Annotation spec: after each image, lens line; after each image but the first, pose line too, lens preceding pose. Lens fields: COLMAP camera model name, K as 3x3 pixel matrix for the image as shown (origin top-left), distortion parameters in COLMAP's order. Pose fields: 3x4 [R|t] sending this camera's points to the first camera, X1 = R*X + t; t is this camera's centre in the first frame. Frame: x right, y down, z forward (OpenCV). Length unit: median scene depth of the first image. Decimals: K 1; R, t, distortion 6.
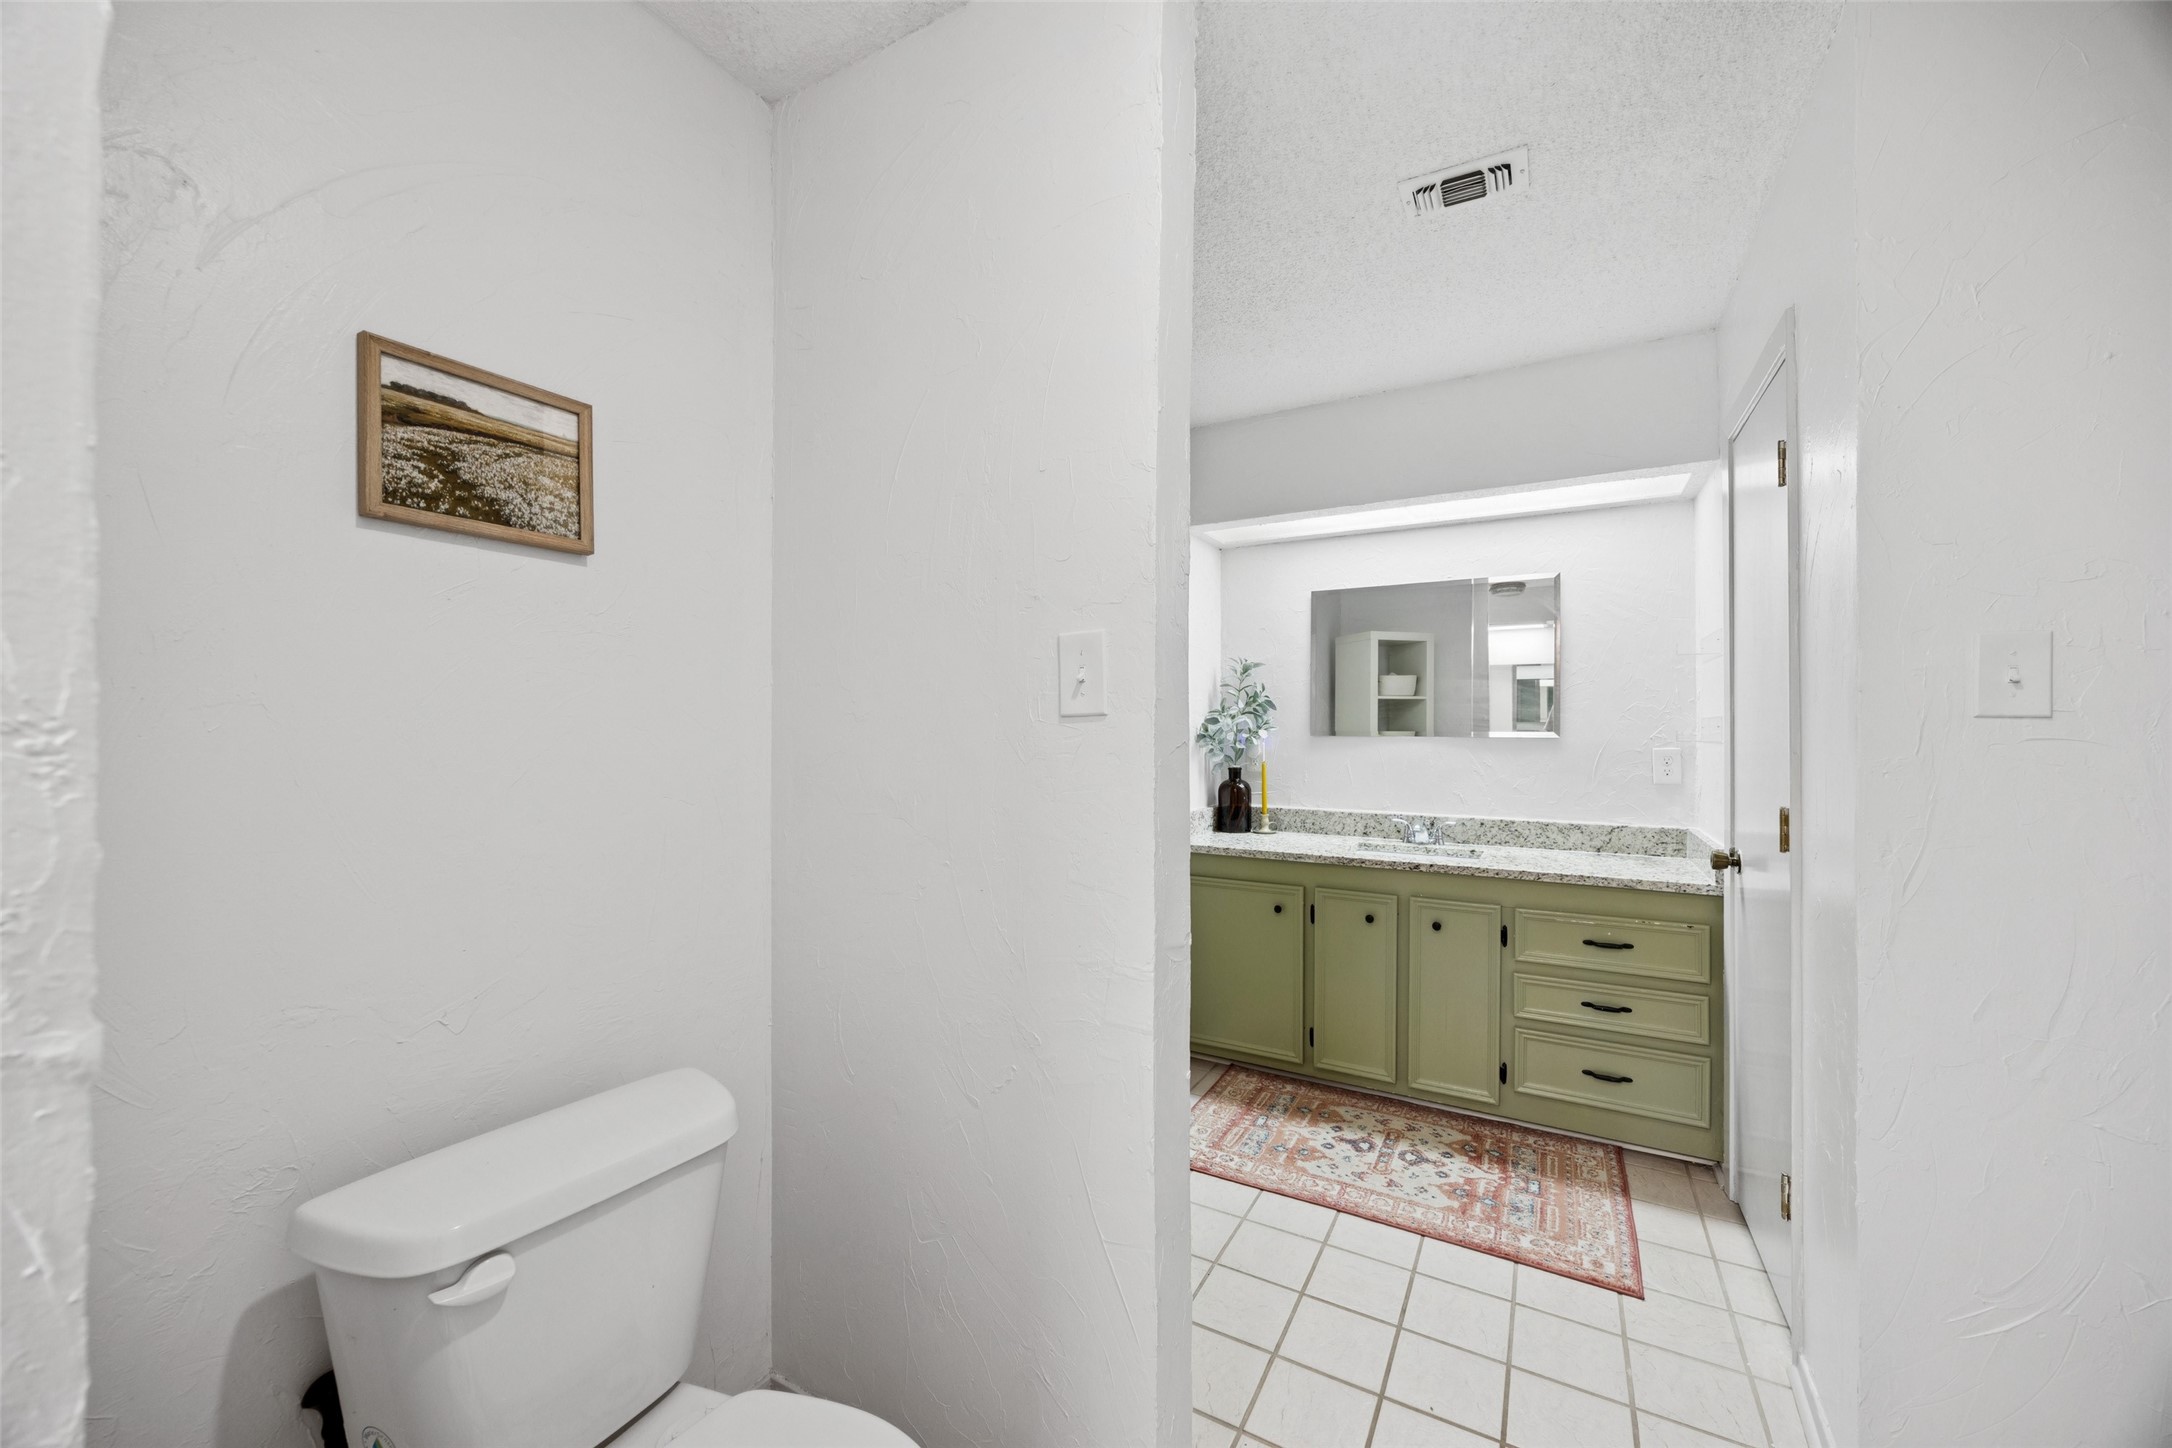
lens RADIAL K [[826.2, 0, 1093.1], [0, 826.2, 730.1], [0, 0, 1]] dist [-0.001769, -0.000431]
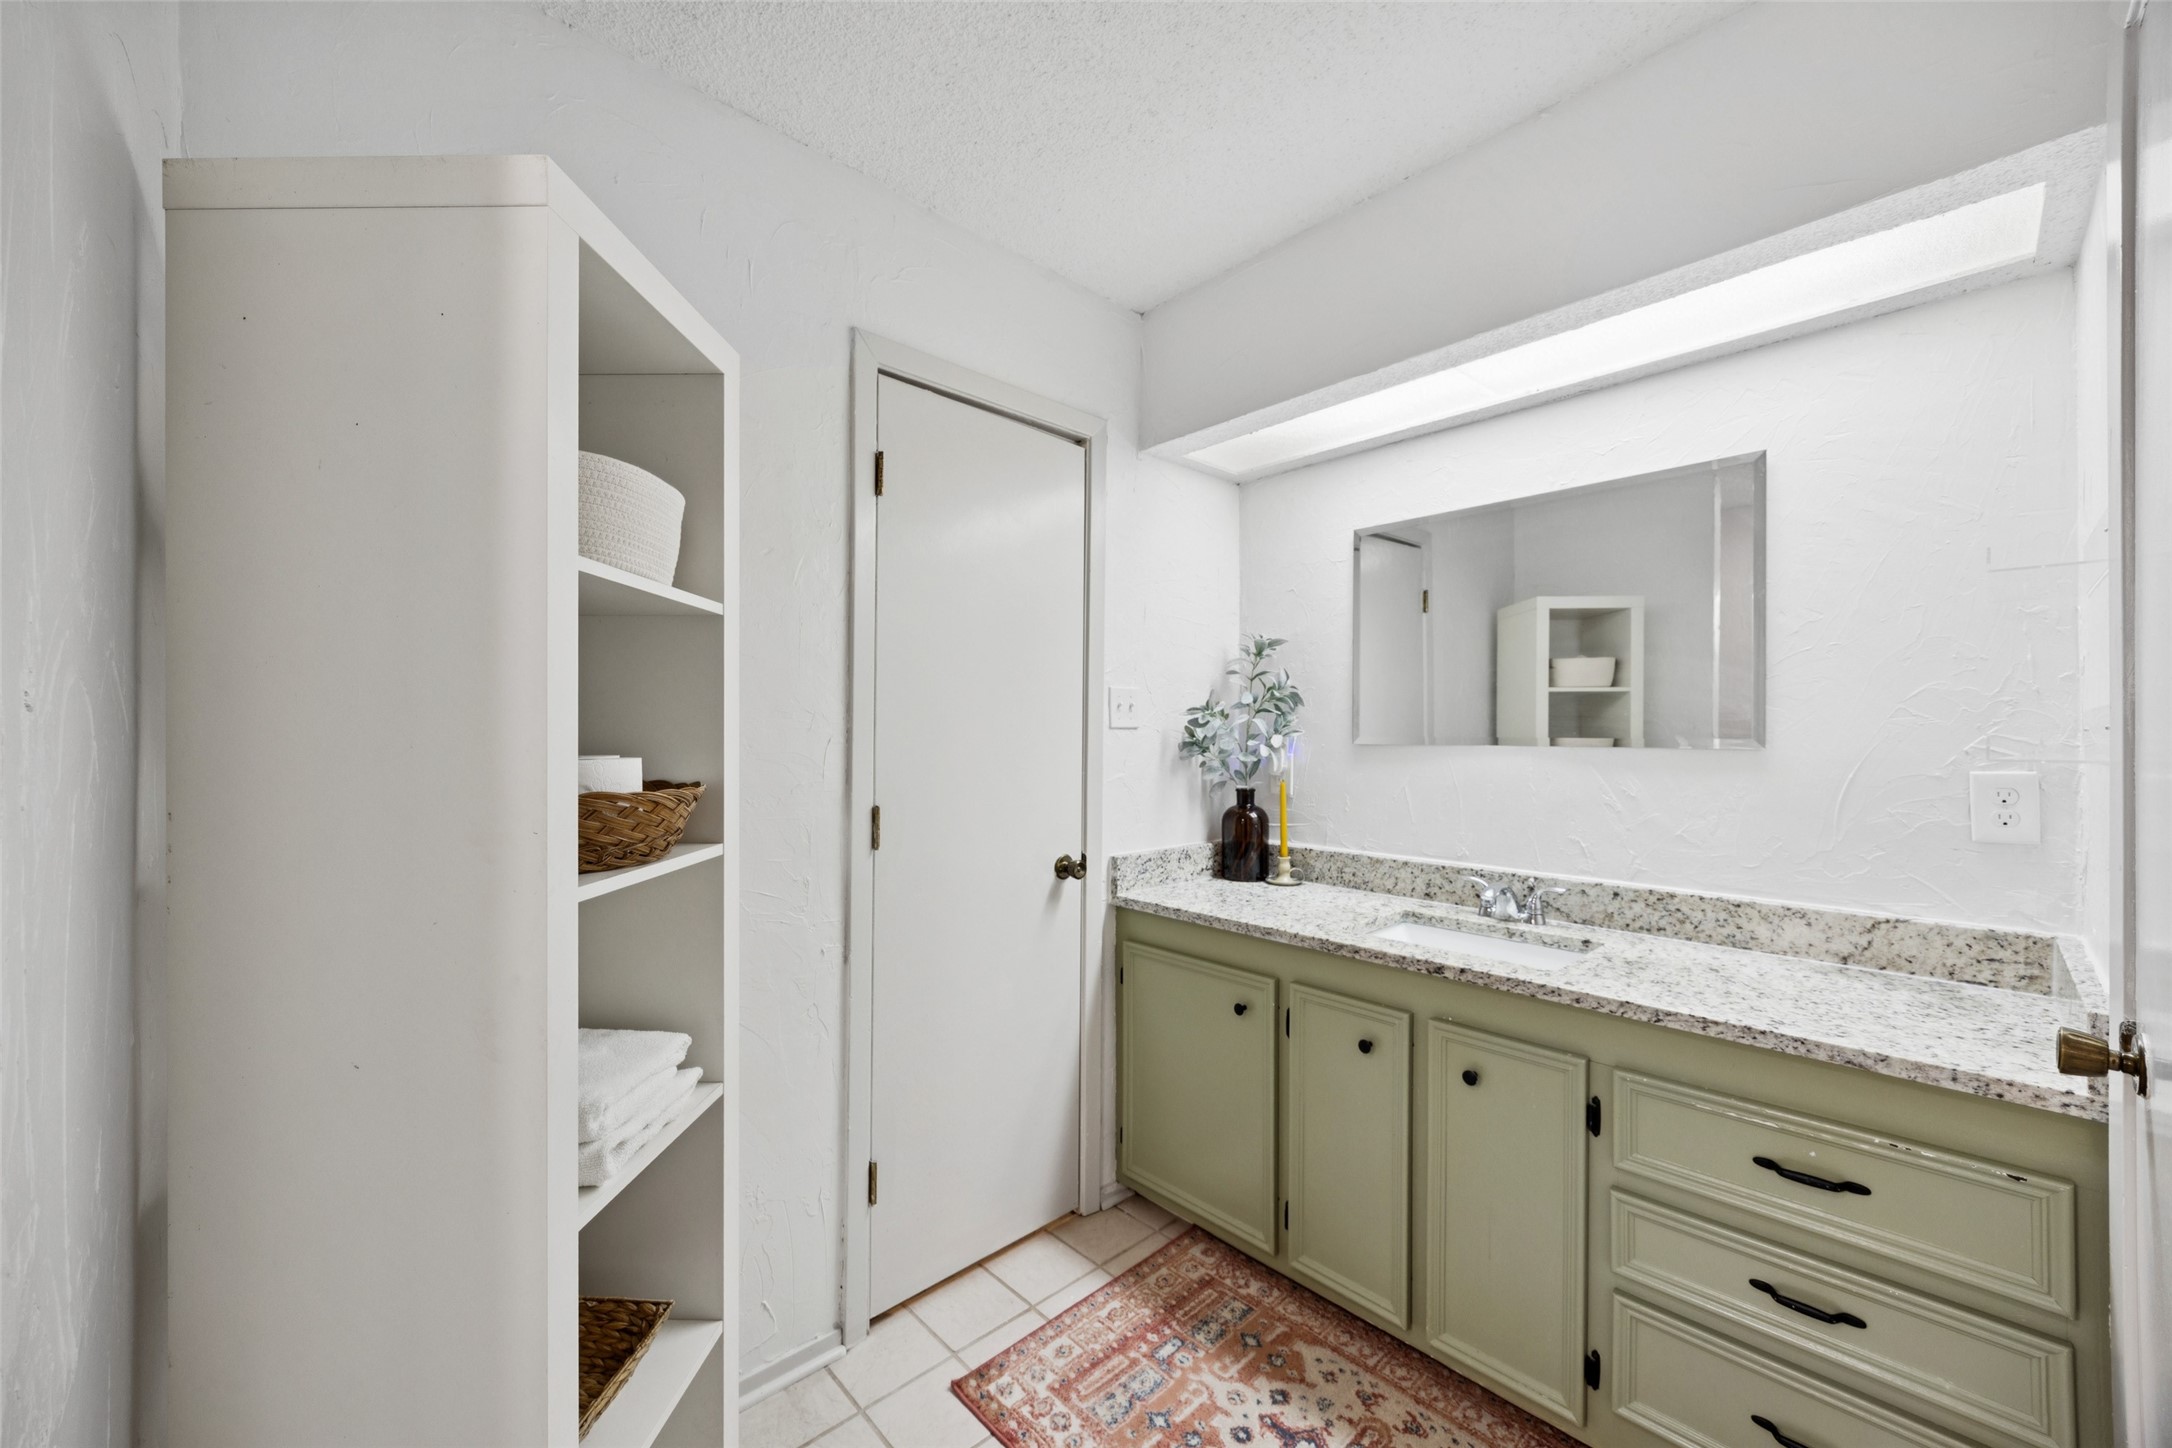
lens RADIAL K [[826.2, 0, 1082.7], [0, 826.2, 735.6], [0, 0, 1]] dist [-0.001769, -0.000431]
pose [[0.951960, 0.000607, -0.306222, 0.316039], [-0.001134, 0.999998, -0.001543, 0.001920], [0.306221, 0.001816, 0.951959, 0.352872]]
